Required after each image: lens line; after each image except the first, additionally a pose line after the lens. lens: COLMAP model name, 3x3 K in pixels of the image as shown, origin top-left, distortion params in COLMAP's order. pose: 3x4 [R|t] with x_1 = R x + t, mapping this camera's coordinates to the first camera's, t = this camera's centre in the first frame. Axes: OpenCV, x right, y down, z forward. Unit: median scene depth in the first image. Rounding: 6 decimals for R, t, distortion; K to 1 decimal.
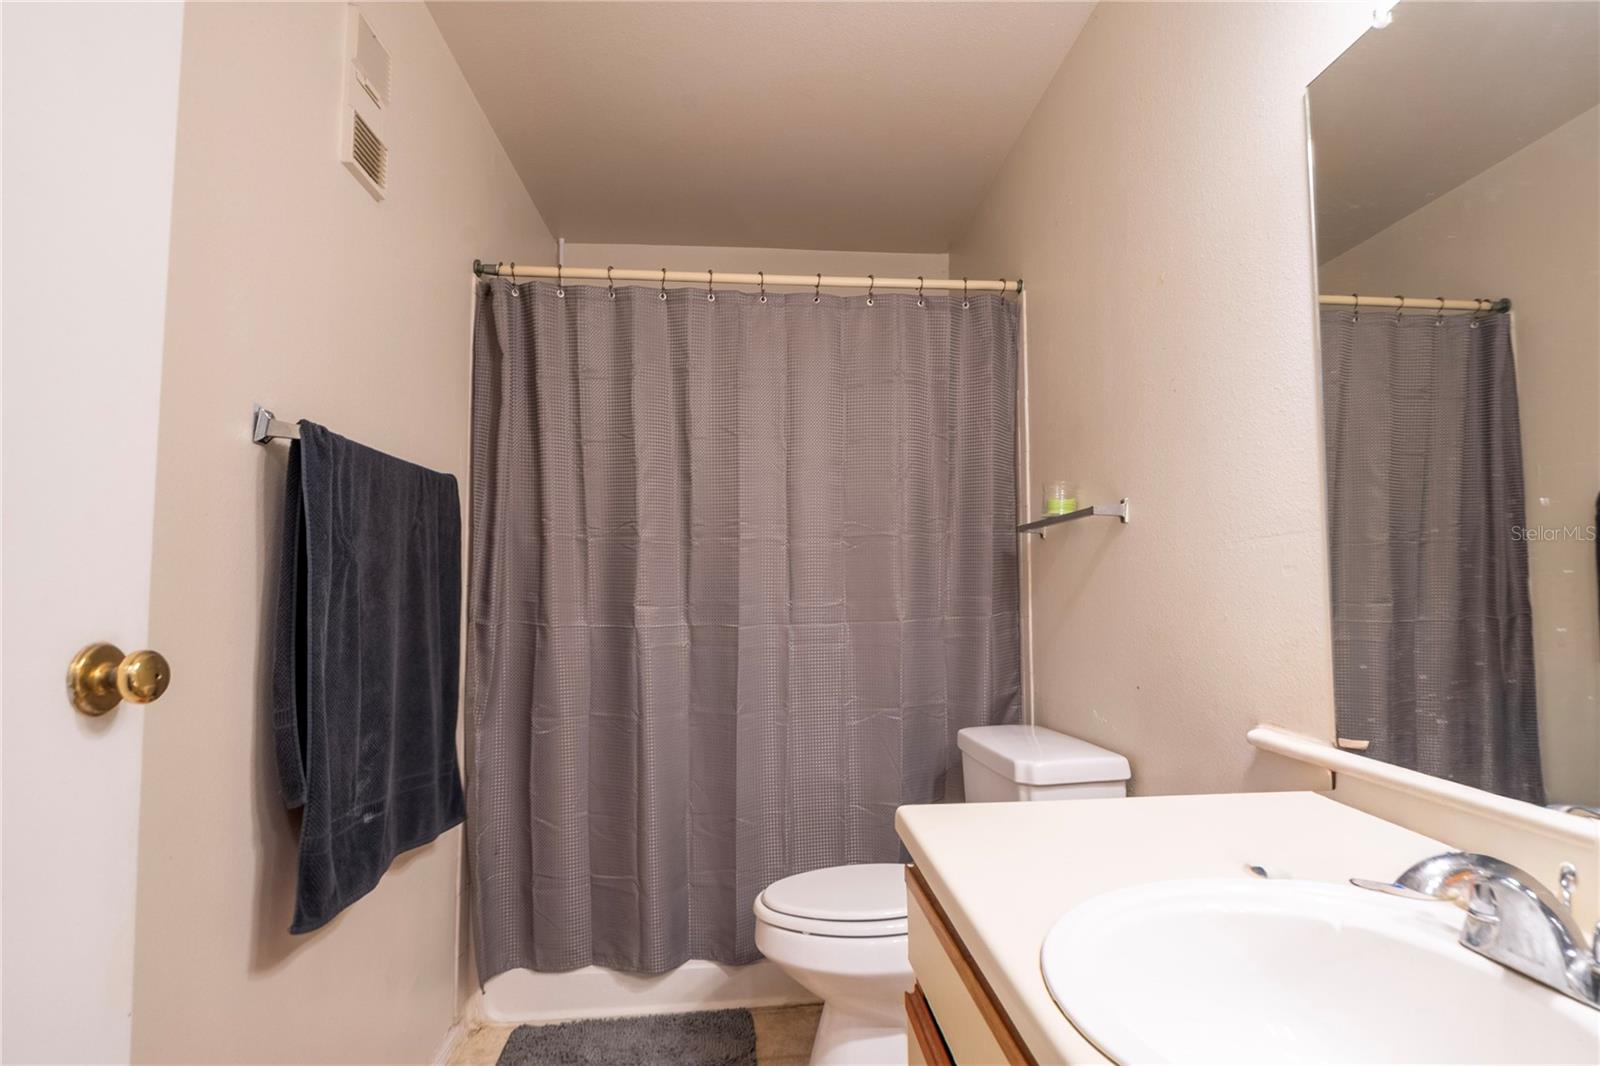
lens RADIAL K [[788.1, 0, 800.0], [0, 788.1, 533.0], [0, 0, 1]] dist [0.002272, -0.008805]
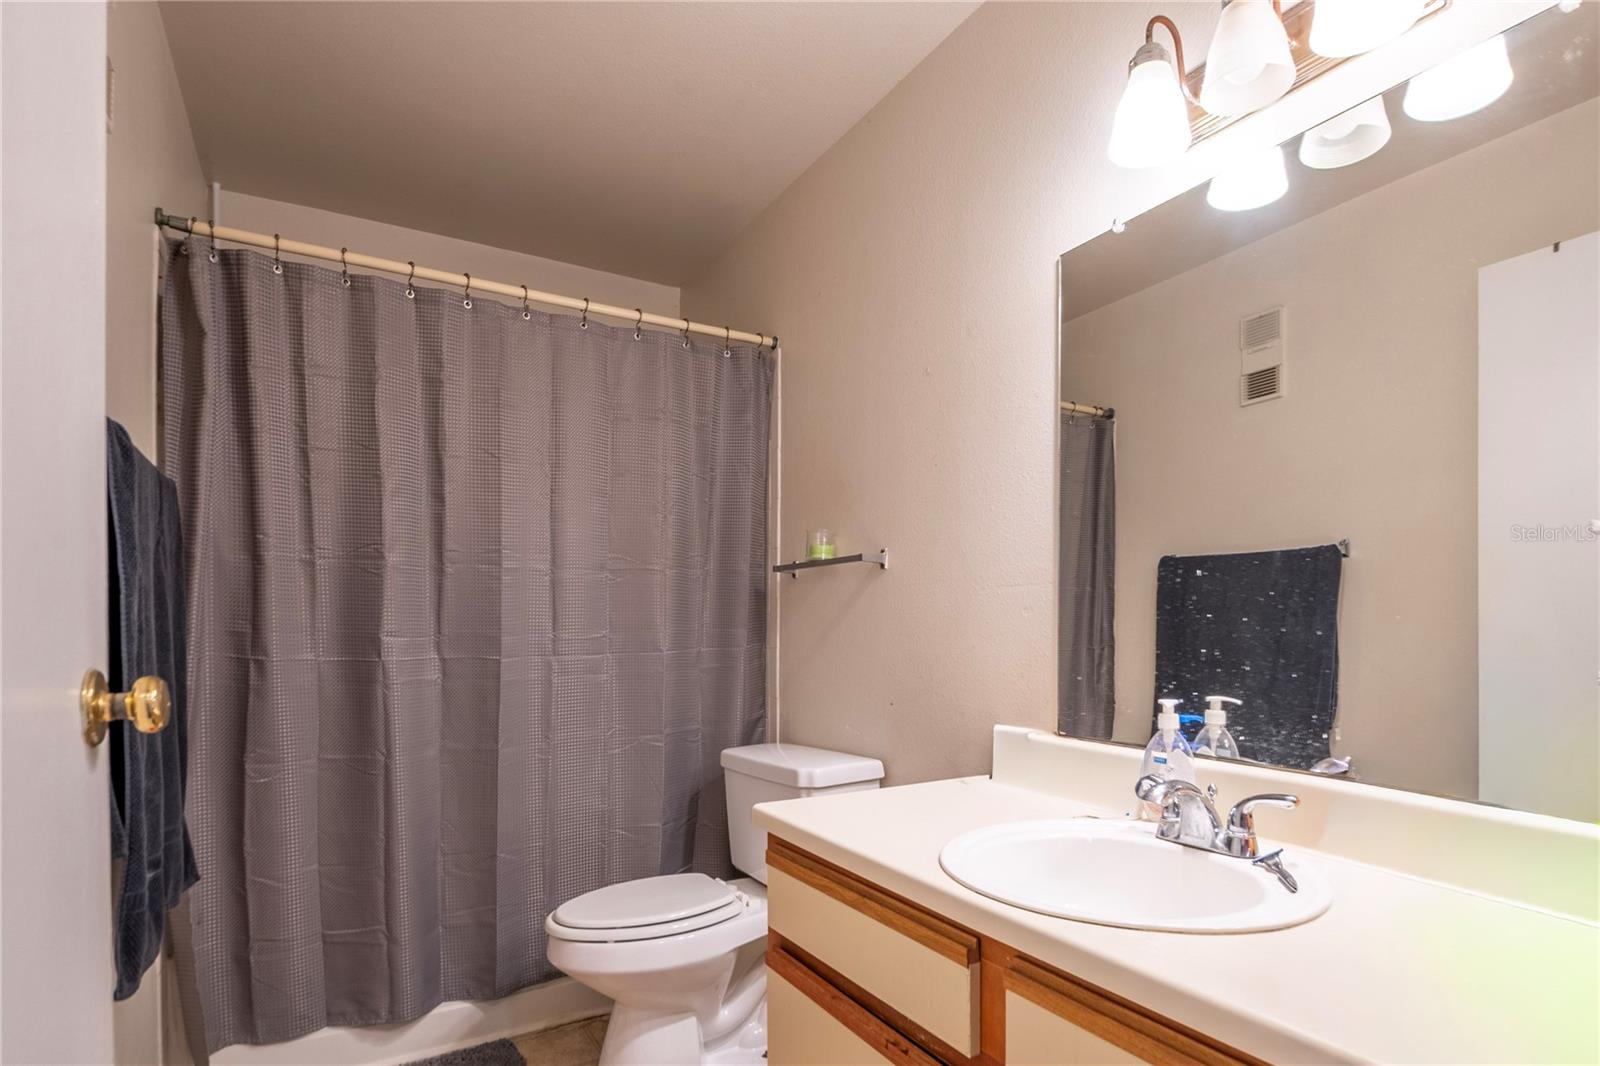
lens RADIAL K [[834.2, 0, 801.6], [0, 834.2, 615.7], [0, 0, 1]] dist [-0.000369, -0.016506]
pose [[0.903183, 0.014729, 0.429003, -0.180261], [-0.041384, 0.997743, 0.052871, -0.002683], [-0.427256, -0.065506, 0.901754, -0.072535]]
